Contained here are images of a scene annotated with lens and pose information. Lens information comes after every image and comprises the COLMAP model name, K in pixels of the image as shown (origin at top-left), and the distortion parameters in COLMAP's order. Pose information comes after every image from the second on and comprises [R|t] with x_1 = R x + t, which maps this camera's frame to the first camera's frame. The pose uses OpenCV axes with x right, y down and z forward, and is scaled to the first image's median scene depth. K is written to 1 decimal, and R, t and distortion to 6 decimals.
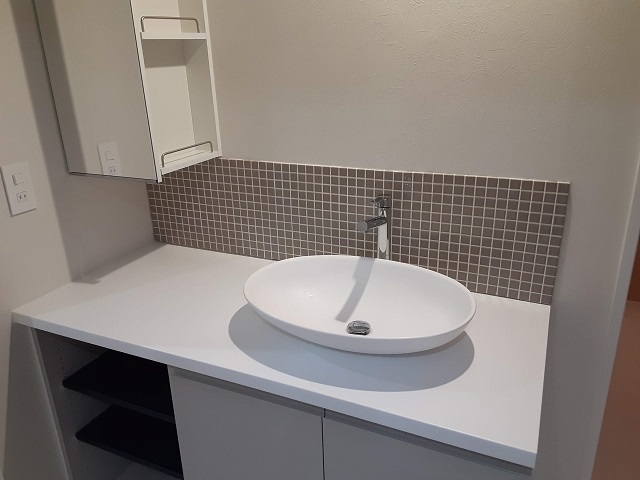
lens RADIAL K [[496.9, 0, 318.0], [0, 496.9, 240.5], [0, 0, 1]] dist [0.078933, -0.056017]
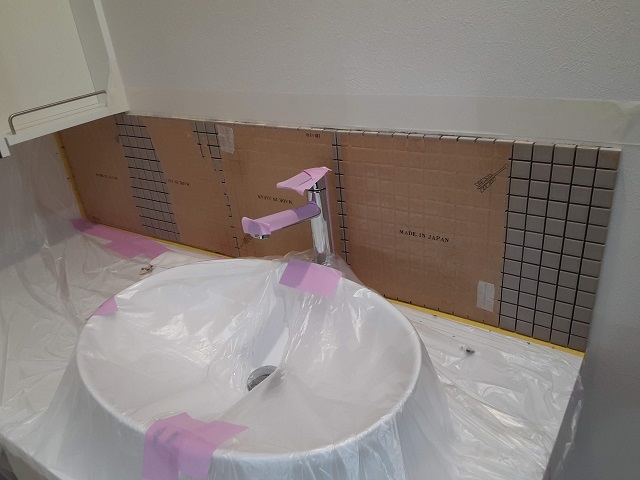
lens RADIAL K [[496.9, 0, 323.2], [0, 496.9, 239.0], [0, 0, 1]] dist [0.078933, -0.056017]
pose [[0.984270, 0.002389, -0.176657, 0.234648], [0.020162, 0.991857, 0.125748, -0.076466], [0.175518, -0.127332, 0.976207, 0.336730]]
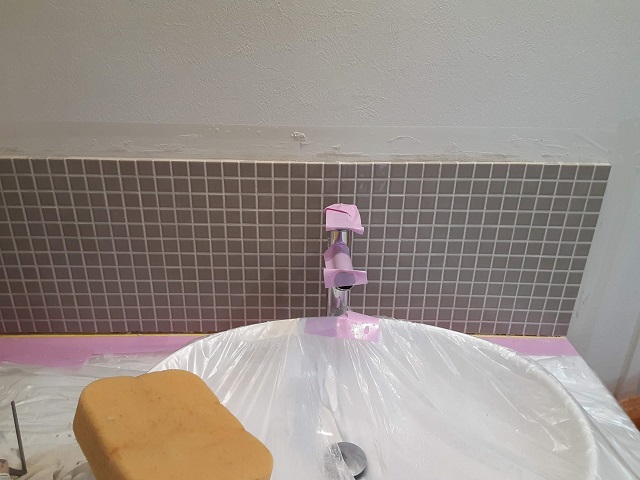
lens RADIAL K [[496.9, 0, 324.0], [0, 496.9, 240.5], [0, 0, 1]] dist [0.078933, -0.056017]
pose [[0.903271, -0.132933, 0.407958, -0.107884], [0.116777, 0.991069, 0.064381, -0.083227], [-0.412873, -0.010513, 0.910728, 0.445326]]
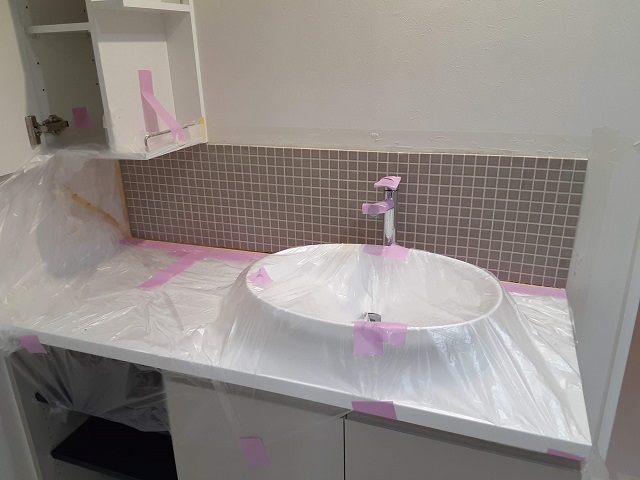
lens RADIAL K [[496.9, 0, 318.4], [0, 496.9, 239.9], [0, 0, 1]] dist [0.078933, -0.056017]
pose [[0.996666, -0.026761, 0.077073, -0.070771], [0.026919, 0.999637, -0.001015, 0.020879], [-0.077017, 0.003086, 0.997025, 0.070469]]
